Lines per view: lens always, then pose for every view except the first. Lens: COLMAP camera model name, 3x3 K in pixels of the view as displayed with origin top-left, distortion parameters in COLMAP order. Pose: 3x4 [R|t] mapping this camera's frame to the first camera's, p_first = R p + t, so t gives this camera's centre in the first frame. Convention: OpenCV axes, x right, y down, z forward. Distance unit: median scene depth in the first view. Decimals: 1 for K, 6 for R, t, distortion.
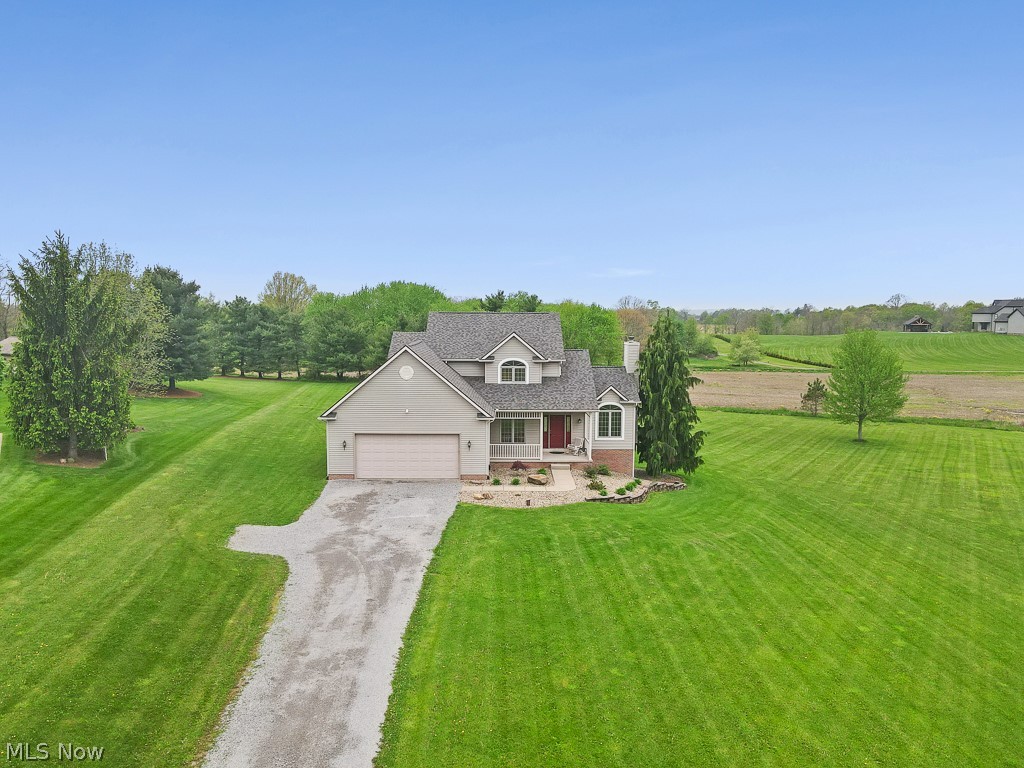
lens RADIAL K [[749.9, 0, 512.0], [0, 749.9, 384.0], [0, 0, 1]] dist [-0.000035, 0.041442]
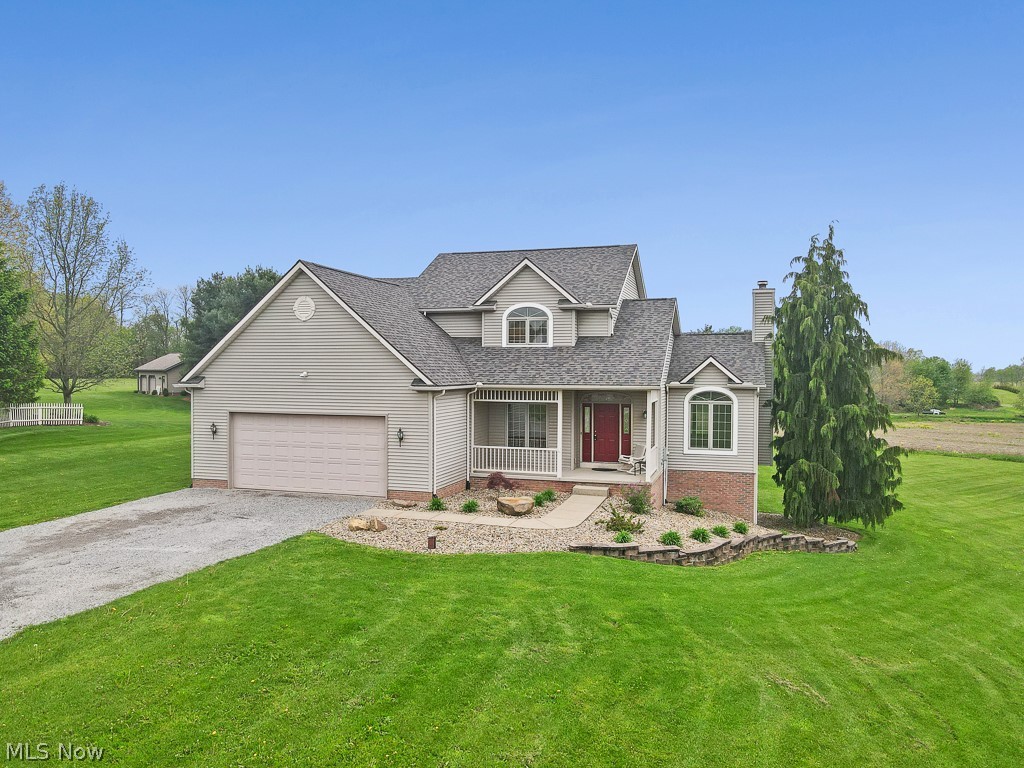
lens RADIAL K [[749.9, 0, 512.0], [0, 749.9, 384.0], [0, 0, 1]] dist [-0.000035, 0.041442]
pose [[0.950401, 0.005900, -0.310970, 0.183858], [-0.030753, 0.996703, -0.075079, 0.077382], [0.309502, 0.080919, 0.947450, 0.467670]]
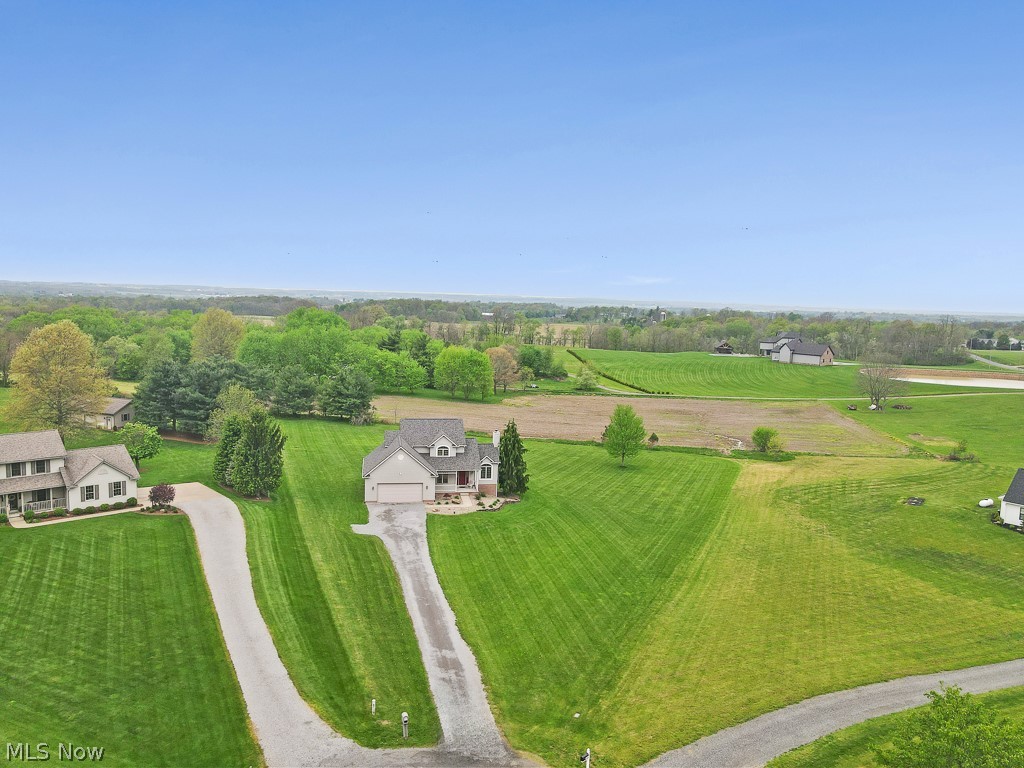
lens RADIAL K [[749.9, 0, 512.0], [0, 749.9, 384.0], [0, 0, 1]] dist [-0.000035, 0.041442]
pose [[0.985254, 0.007480, 0.170935, -0.187672], [-0.011014, 0.999745, 0.019733, -0.275437], [-0.170744, -0.021325, 0.985085, -1.275909]]
